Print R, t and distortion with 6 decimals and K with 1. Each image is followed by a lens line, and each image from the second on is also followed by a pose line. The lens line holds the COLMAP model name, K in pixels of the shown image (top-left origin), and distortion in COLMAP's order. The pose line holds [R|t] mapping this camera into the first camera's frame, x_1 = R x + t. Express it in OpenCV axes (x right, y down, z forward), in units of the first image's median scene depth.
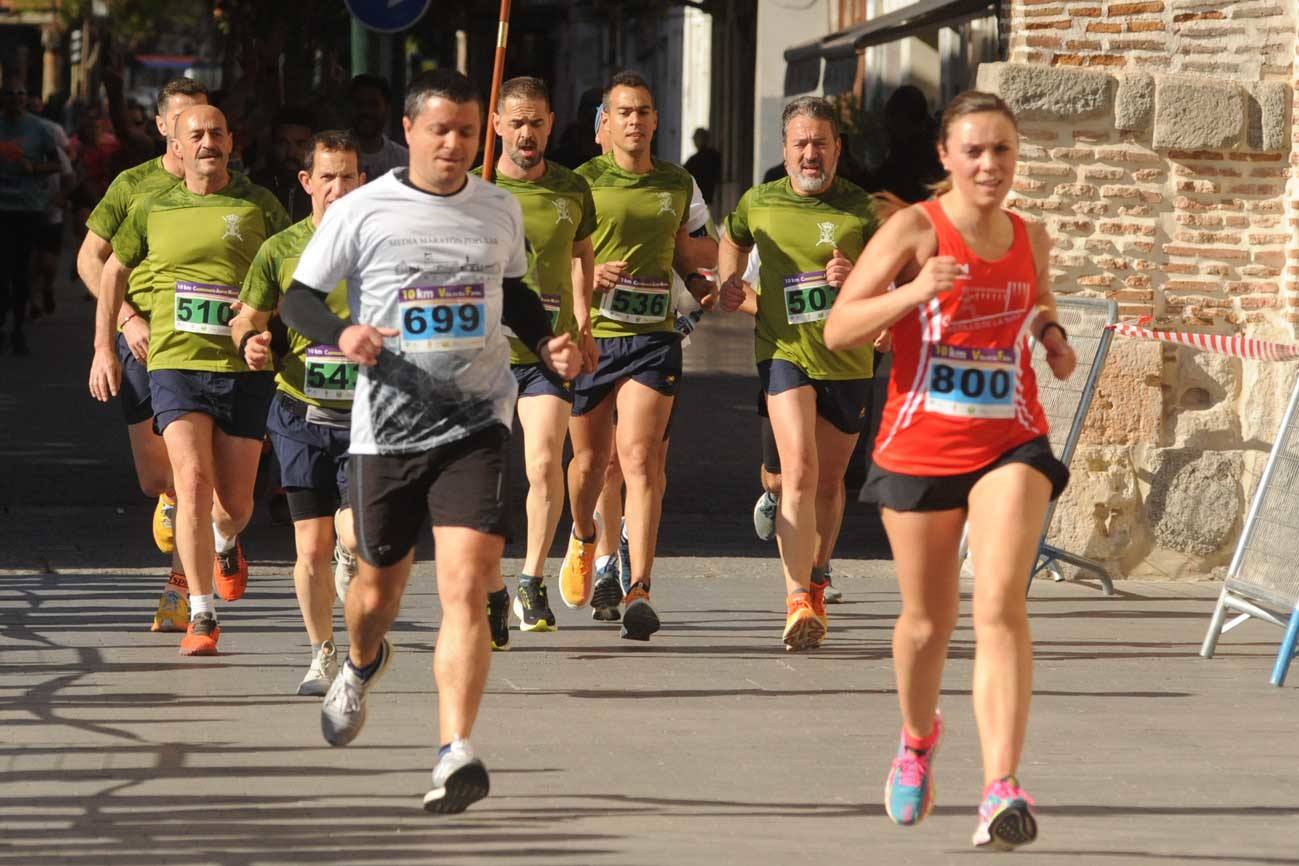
lens RADIAL K [[5507.3, 0, 648.2], [0, 5507.3, 341.6], [0, 0, 1]] dist [0.366591, 3.893393]
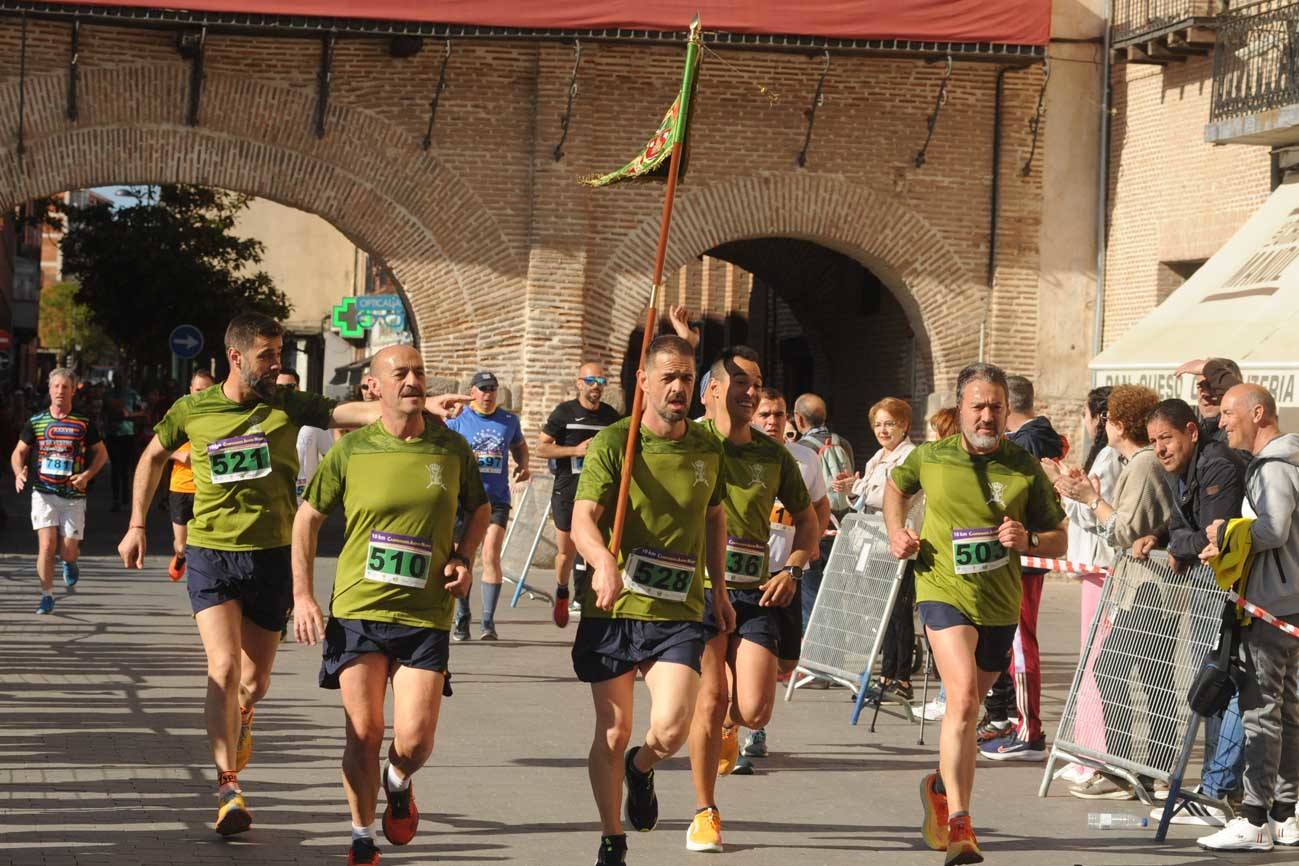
lens RADIAL K [[6072.5, 0, 694.0], [0, 6072.5, 472.8], [0, 0, 1]] dist [0.977238, 1.067948]
pose [[0.999085, 0.020139, -0.037717, 0.311920], [-0.021022, 0.999511, -0.023163, 0.063248], [0.037233, 0.023935, 0.999020, -1.958339]]
